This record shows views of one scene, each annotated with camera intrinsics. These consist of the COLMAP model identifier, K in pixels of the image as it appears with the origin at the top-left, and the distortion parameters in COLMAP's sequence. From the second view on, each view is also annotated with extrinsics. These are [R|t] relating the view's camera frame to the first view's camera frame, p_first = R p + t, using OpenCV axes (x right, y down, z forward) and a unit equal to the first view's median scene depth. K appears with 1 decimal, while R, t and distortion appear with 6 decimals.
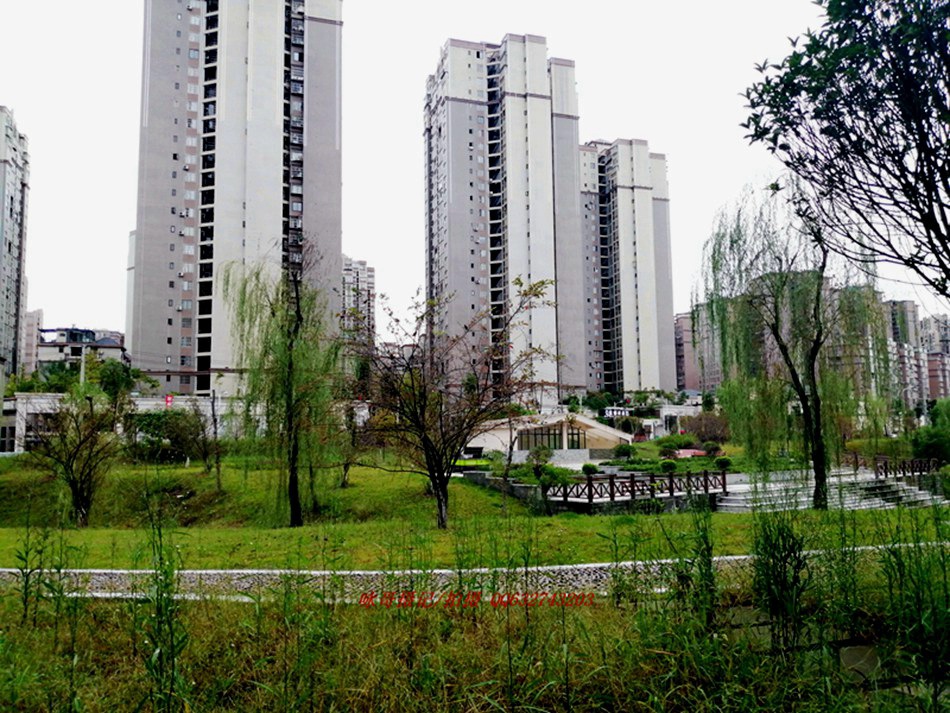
lens RADIAL K [[724.6, 0, 475.0], [0, 724.6, 356.5], [0, 0, 1]] dist [0.048460, -0.075663]
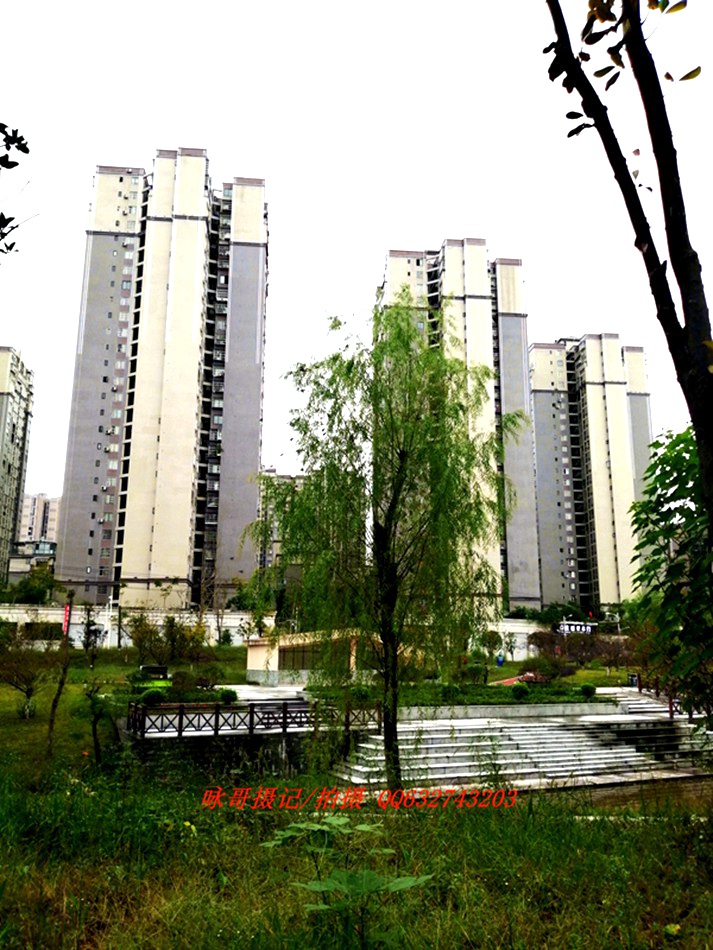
lens RADIAL K [[724.6, 0, 352.4], [0, 724.6, 490.7], [0, 0, 1]] dist [0.048460, -0.075663]
pose [[0.975701, -0.027053, -0.217429, 0.178133], [0.004482, 0.994605, -0.103638, 0.001055], [0.219060, 0.100145, 0.970558, 0.060597]]
